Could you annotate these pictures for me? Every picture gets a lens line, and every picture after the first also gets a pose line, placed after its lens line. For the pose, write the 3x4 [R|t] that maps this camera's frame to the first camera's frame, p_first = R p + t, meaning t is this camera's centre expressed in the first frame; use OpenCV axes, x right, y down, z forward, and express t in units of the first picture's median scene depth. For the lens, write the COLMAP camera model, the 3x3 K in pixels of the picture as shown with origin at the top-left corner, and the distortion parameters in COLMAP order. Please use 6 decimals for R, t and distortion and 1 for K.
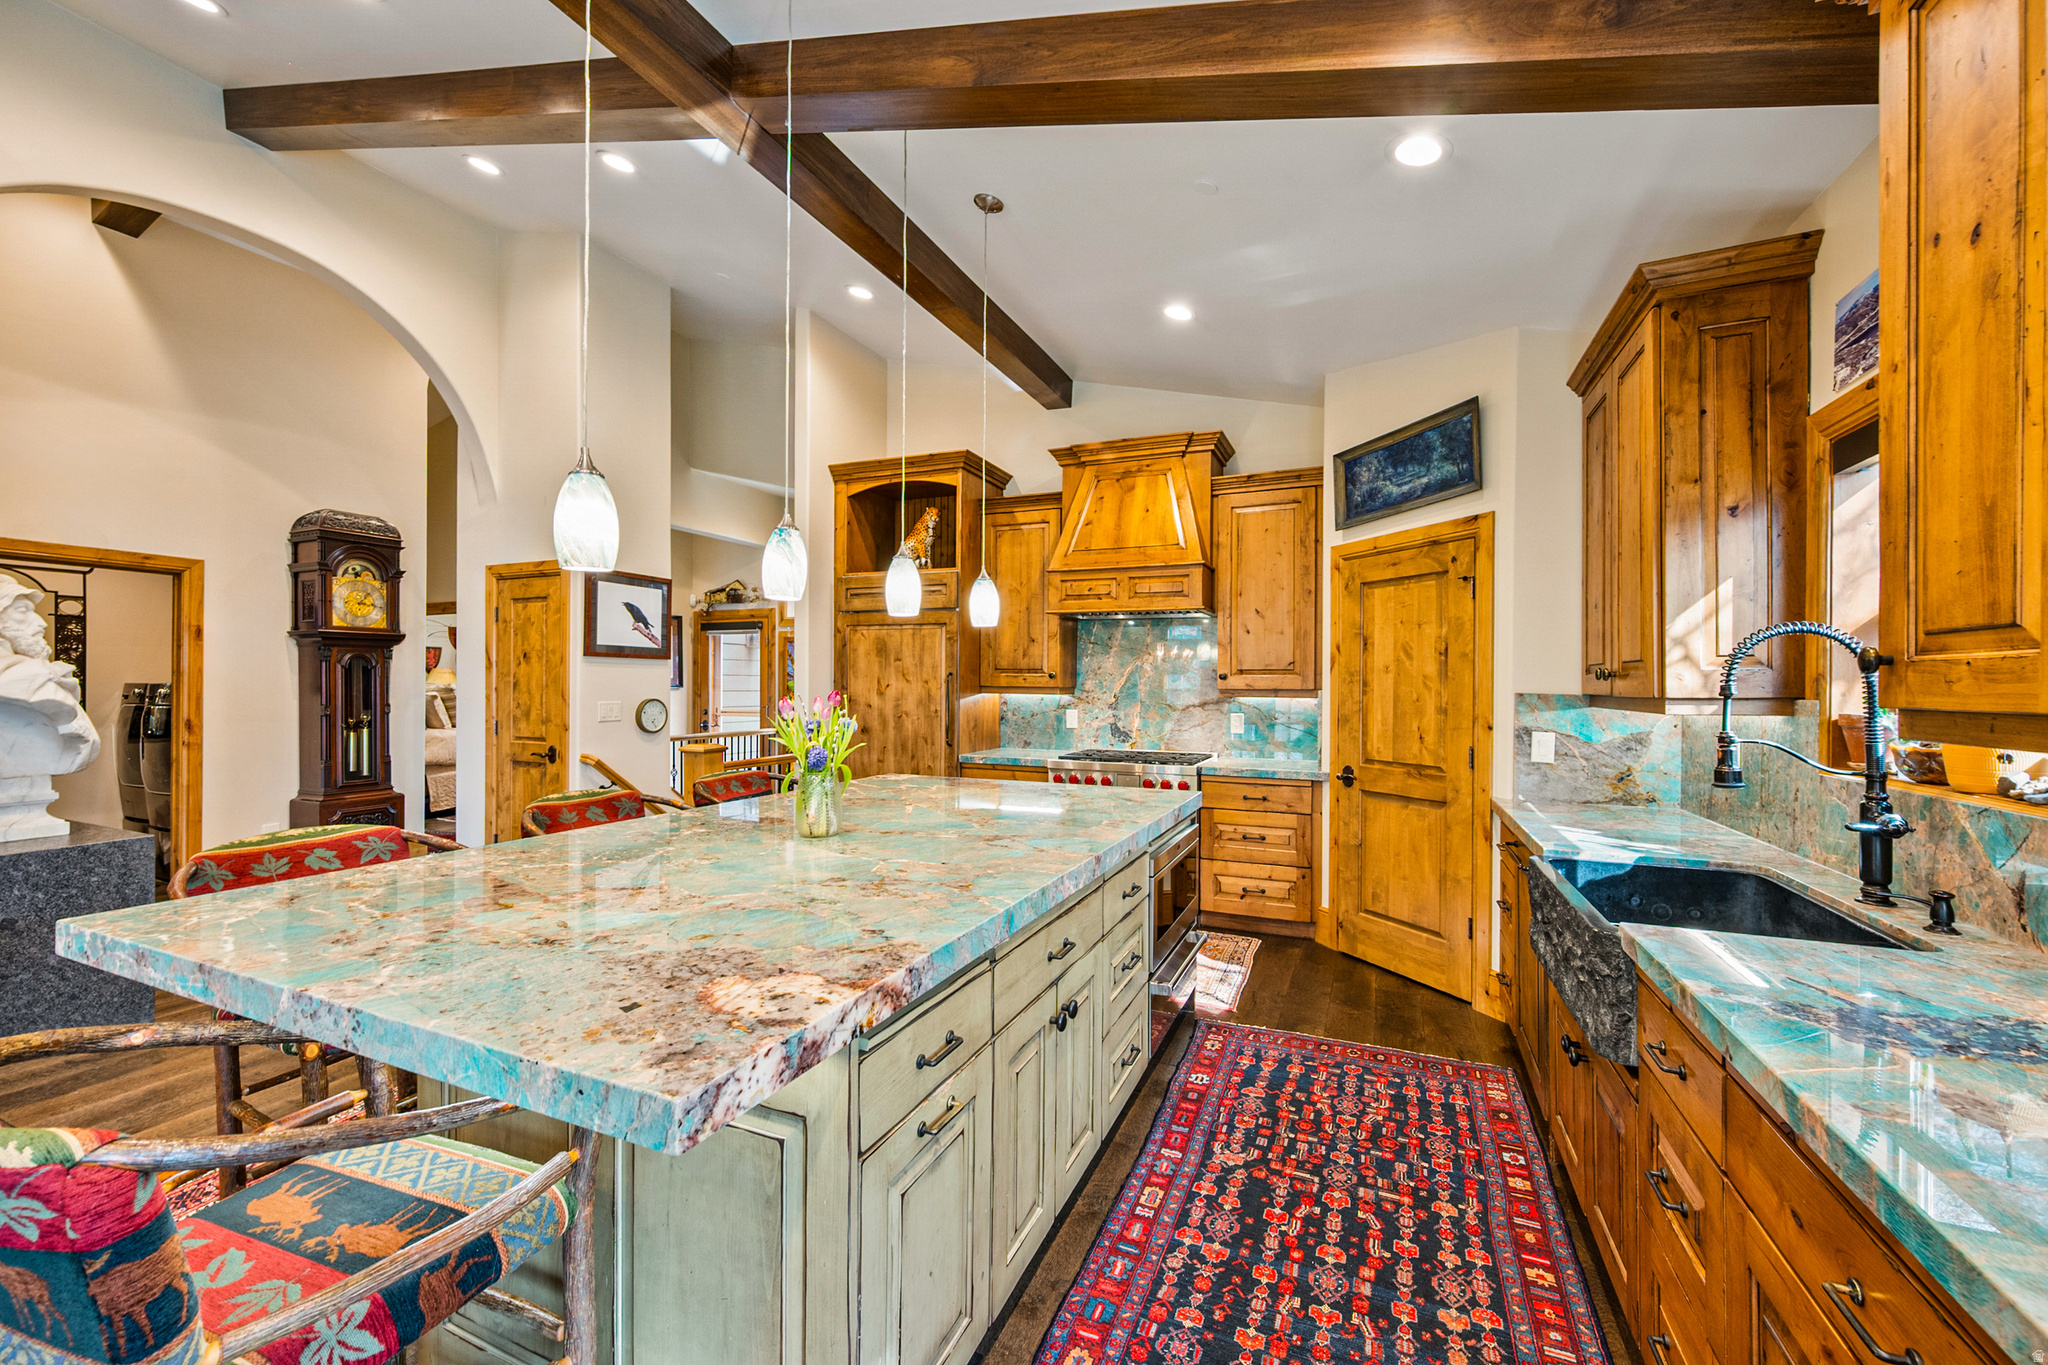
lens RADIAL K [[805.9, 0, 1024.0], [0, 805.9, 682.5], [0, 0, 1]] dist [-0.002028, -0.000075]
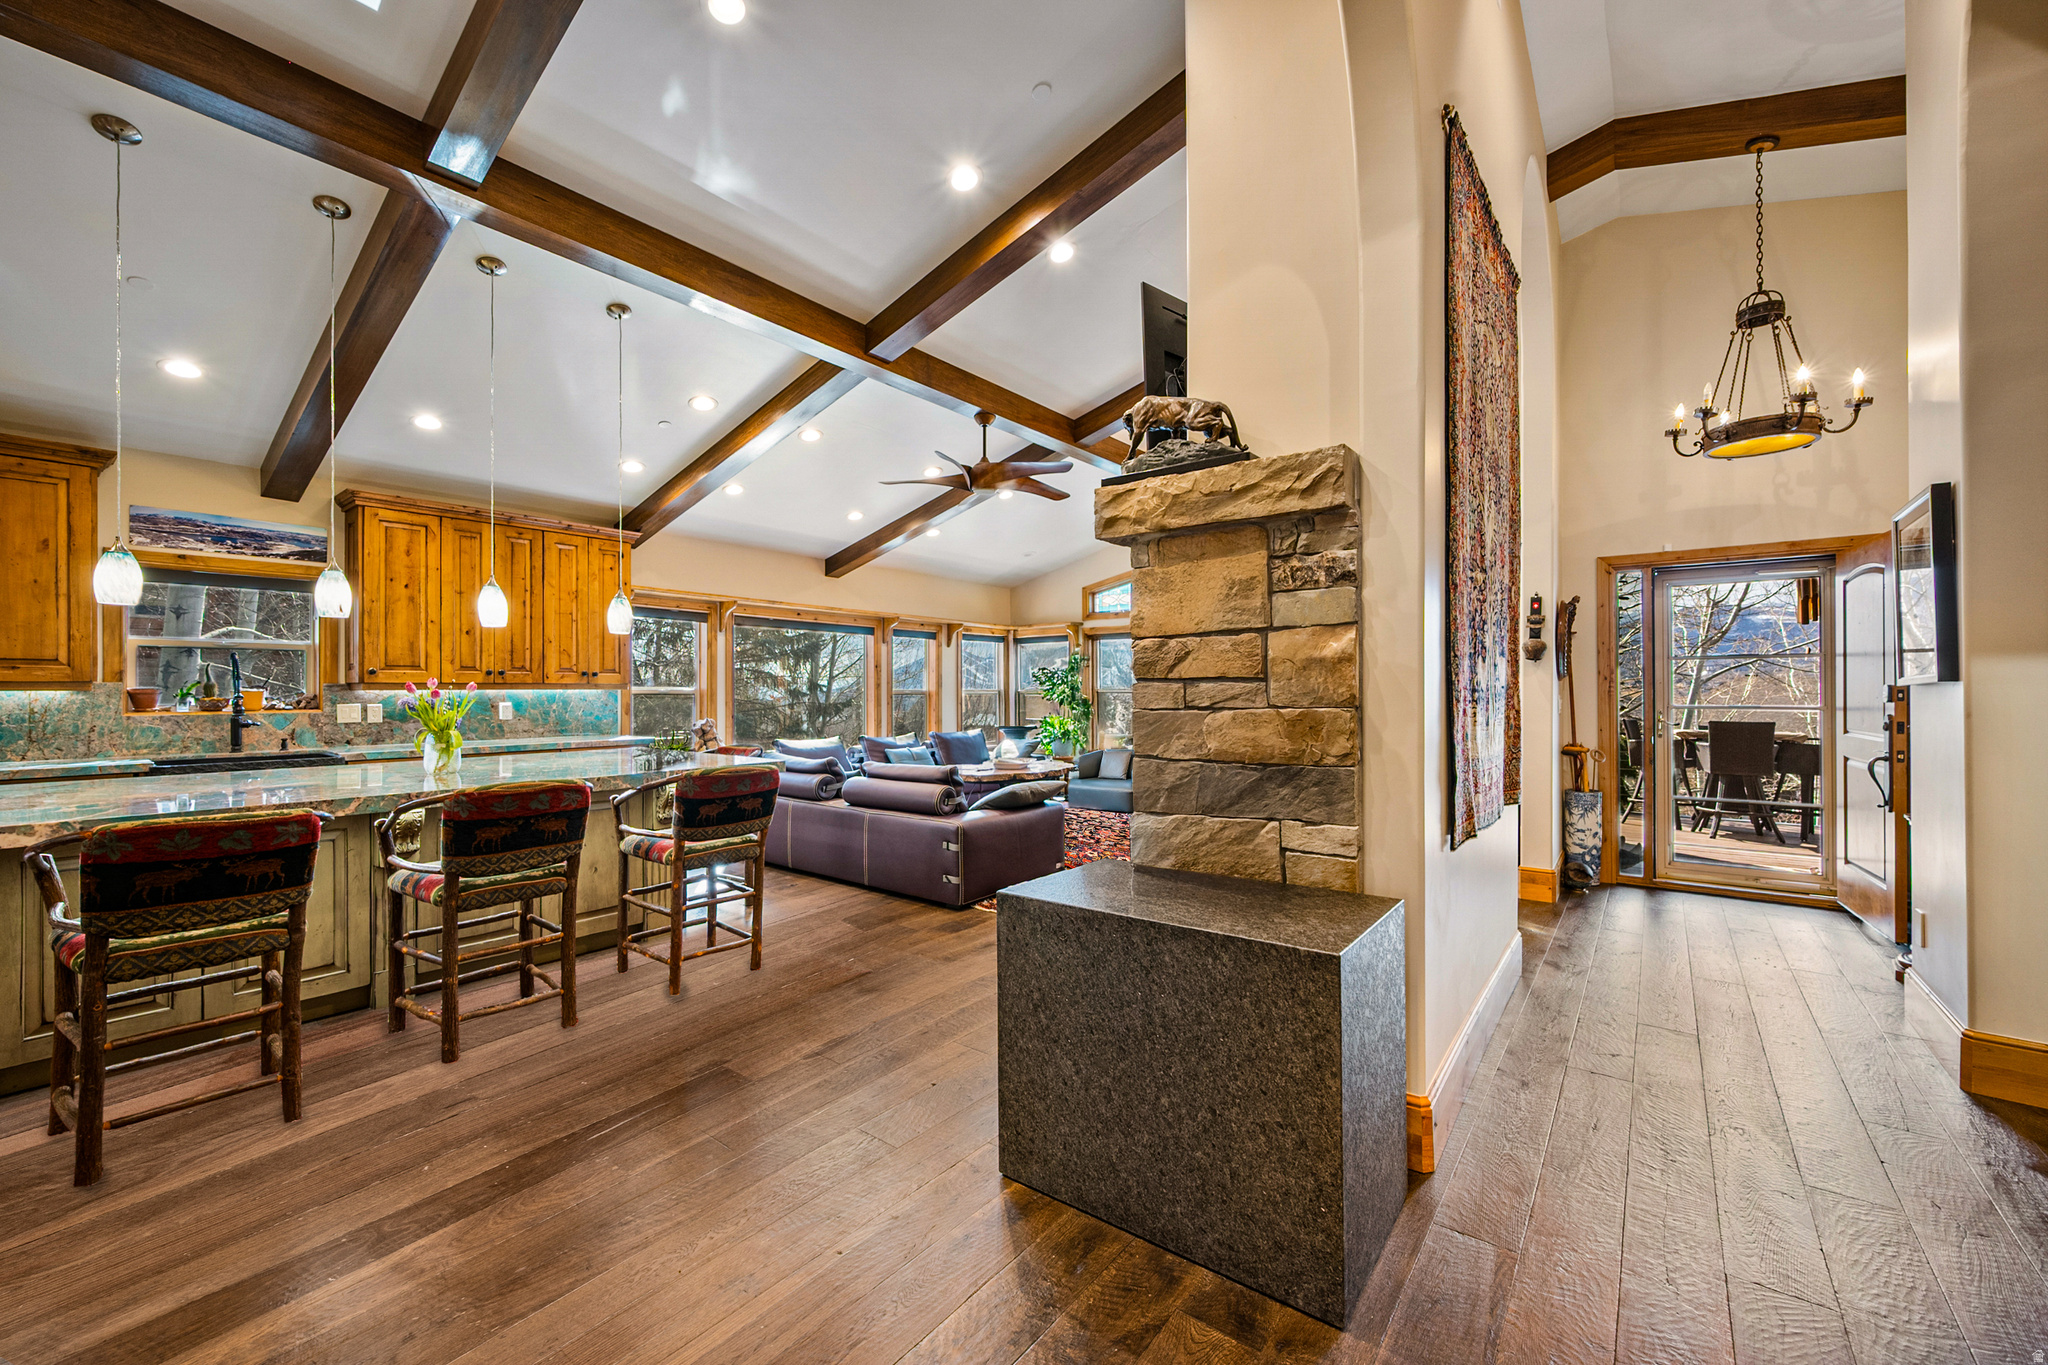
lens RADIAL K [[805.9, 0, 1024.0], [0, 805.9, 682.5], [0, 0, 1]] dist [-0.002028, -0.000075]
pose [[-0.967927, -0.002317, 0.251221, -0.918628], [-0.004363, 0.999962, -0.007589, 0.013566], [-0.251194, -0.008442, -0.967900, 1.190806]]
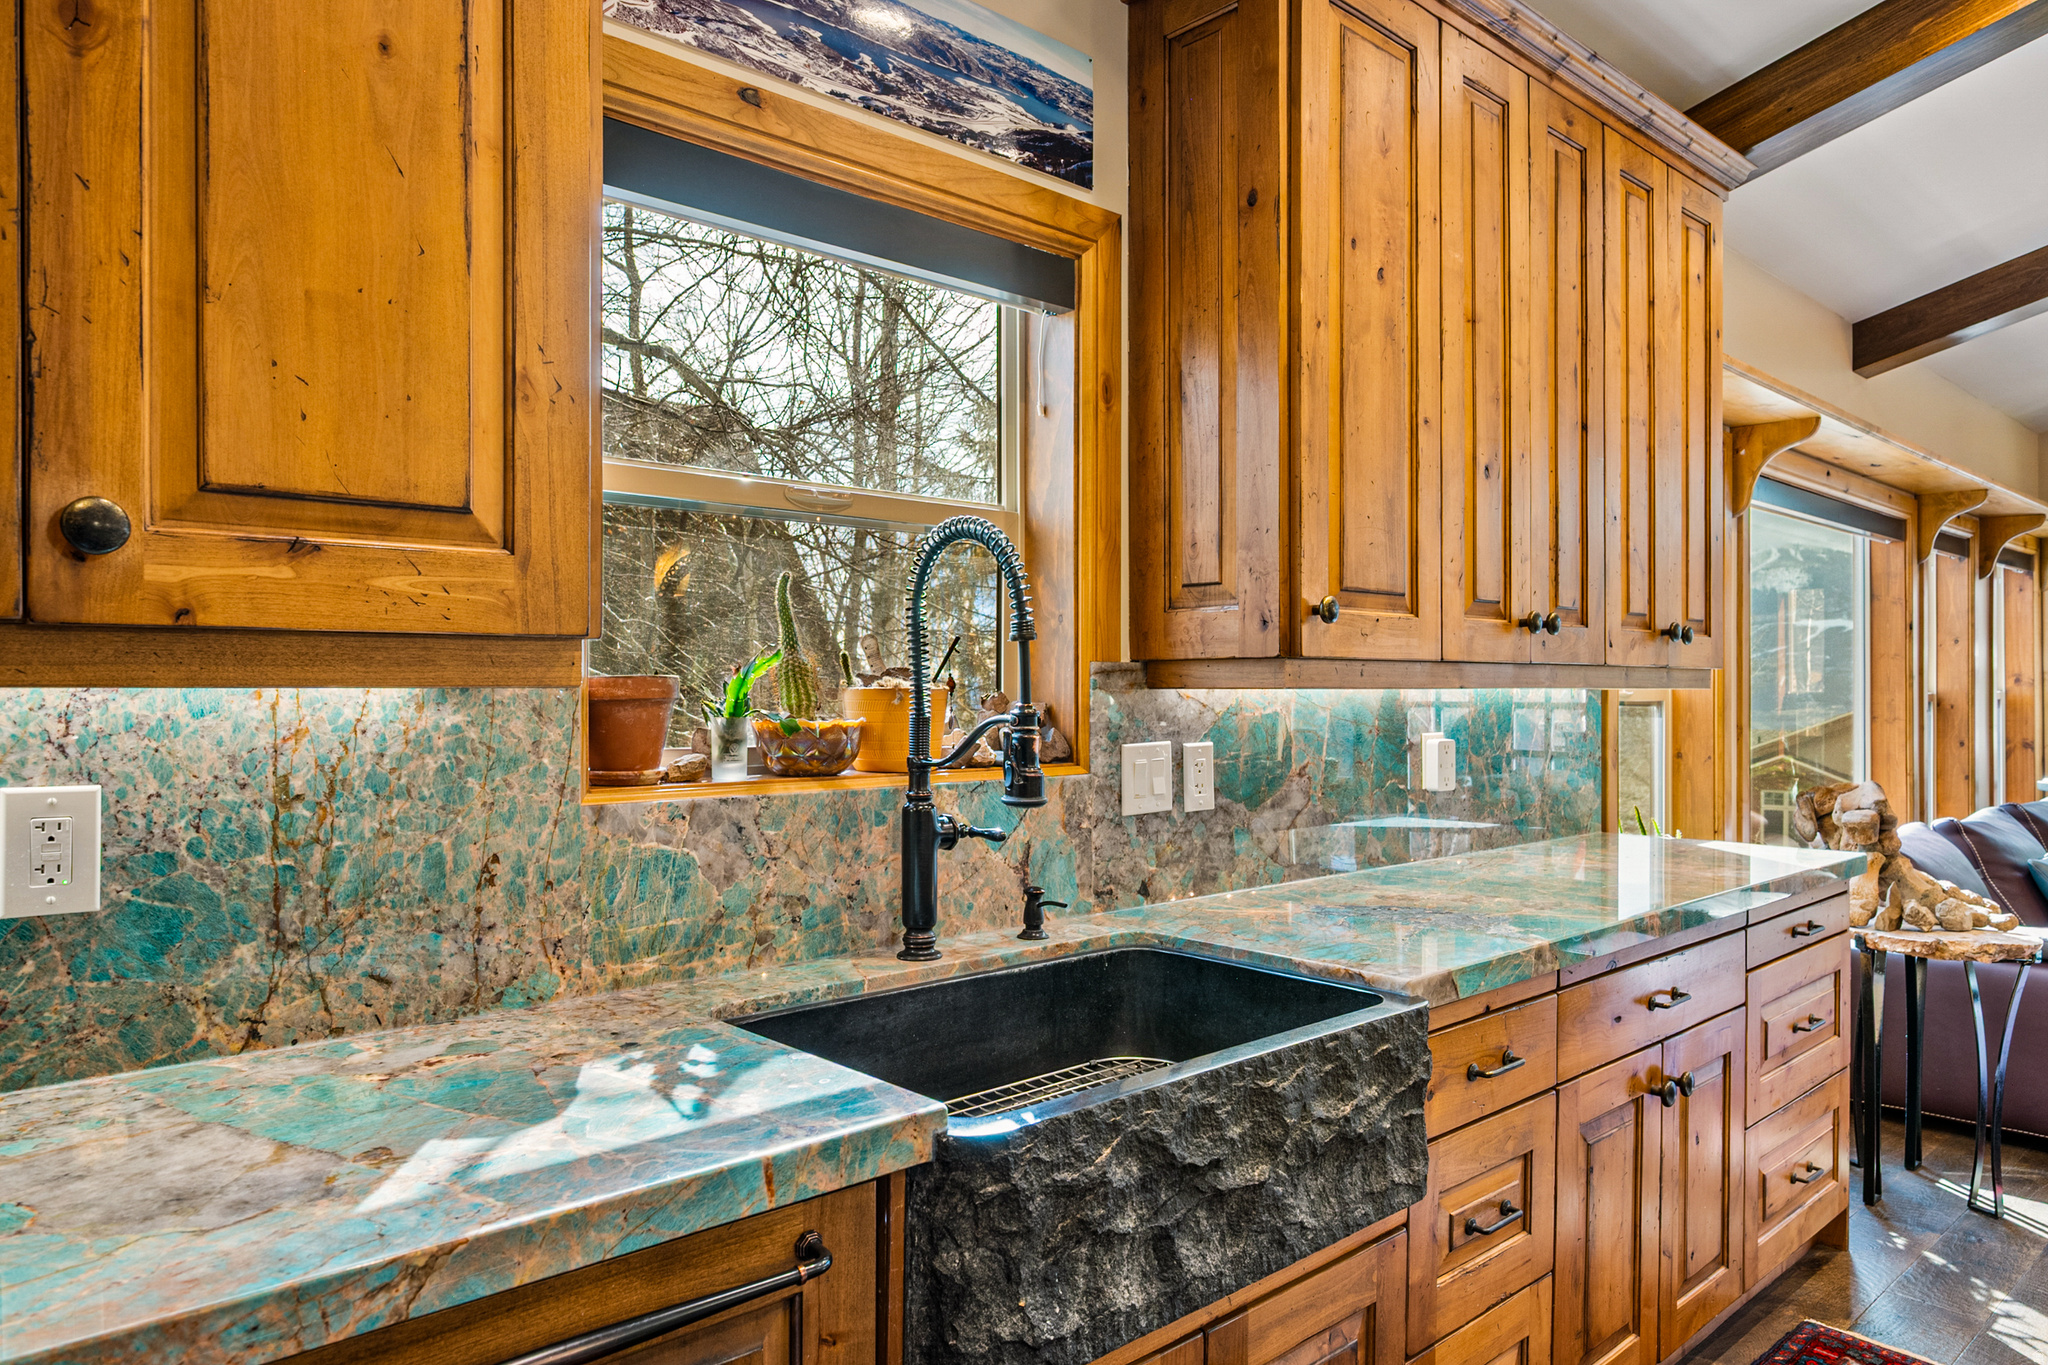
lens RADIAL K [[1326.0, 0, 1024.0], [0, 1326.0, 682.5], [0, 0, 1]] dist [-0.000420, 0.000316]
pose [[-0.913858, -0.006764, 0.405977, 0.210920], [-0.008282, 0.999964, -0.001981, 0.019690], [-0.405948, -0.005172, -0.913881, 0.762775]]
